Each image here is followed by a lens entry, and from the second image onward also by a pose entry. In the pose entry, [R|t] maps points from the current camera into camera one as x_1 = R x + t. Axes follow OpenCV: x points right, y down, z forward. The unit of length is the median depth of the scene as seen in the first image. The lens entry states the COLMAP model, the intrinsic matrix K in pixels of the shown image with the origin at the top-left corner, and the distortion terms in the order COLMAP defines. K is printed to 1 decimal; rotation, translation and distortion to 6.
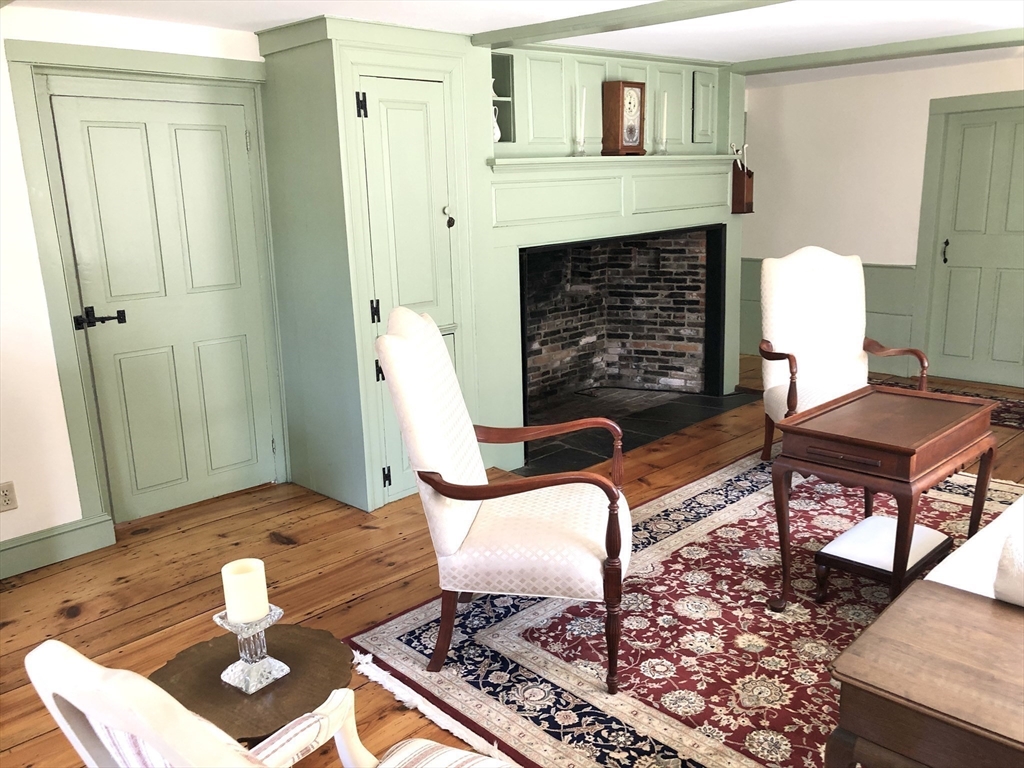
lens RADIAL K [[841.2, 0, 512.0], [0, 841.2, 384.0], [0, 0, 1]] dist [0.042203, -0.041900]
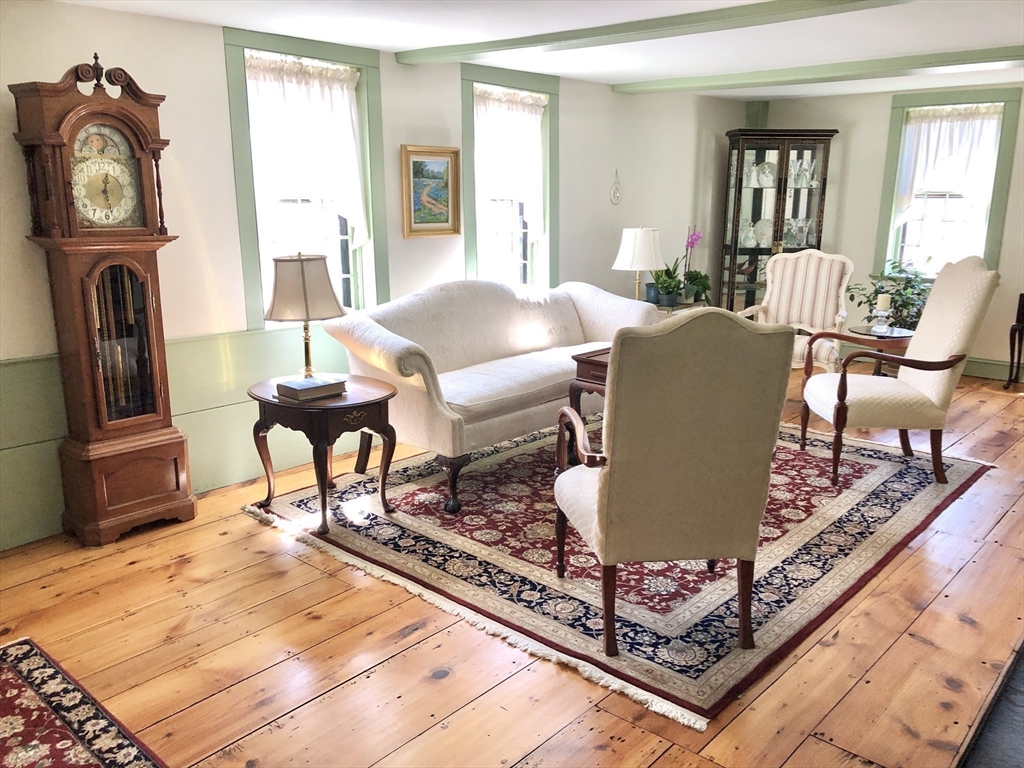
lens RADIAL K [[841.2, 0, 512.0], [0, 841.2, 384.0], [0, 0, 1]] dist [0.042203, -0.041900]
pose [[-0.996970, 0.039068, -0.067262, 0.582181], [0.005196, 0.896236, 0.443547, -0.403224], [0.077611, 0.441854, -0.893724, 1.681287]]
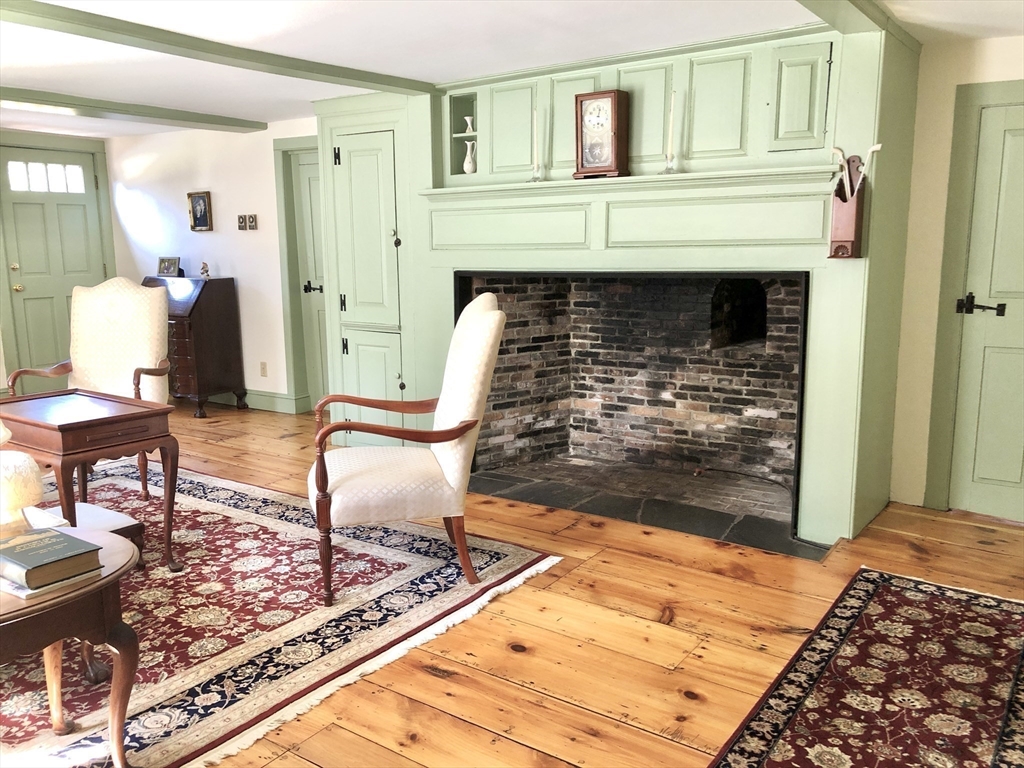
lens RADIAL K [[841.2, 0, 512.0], [0, 841.2, 384.0], [0, 0, 1]] dist [0.042203, -0.041900]
pose [[0.191528, 0.193897, -0.962144, 1.247715], [-0.224195, 0.963018, 0.149444, -0.227022], [0.955538, 0.187085, 0.227915, 0.974000]]
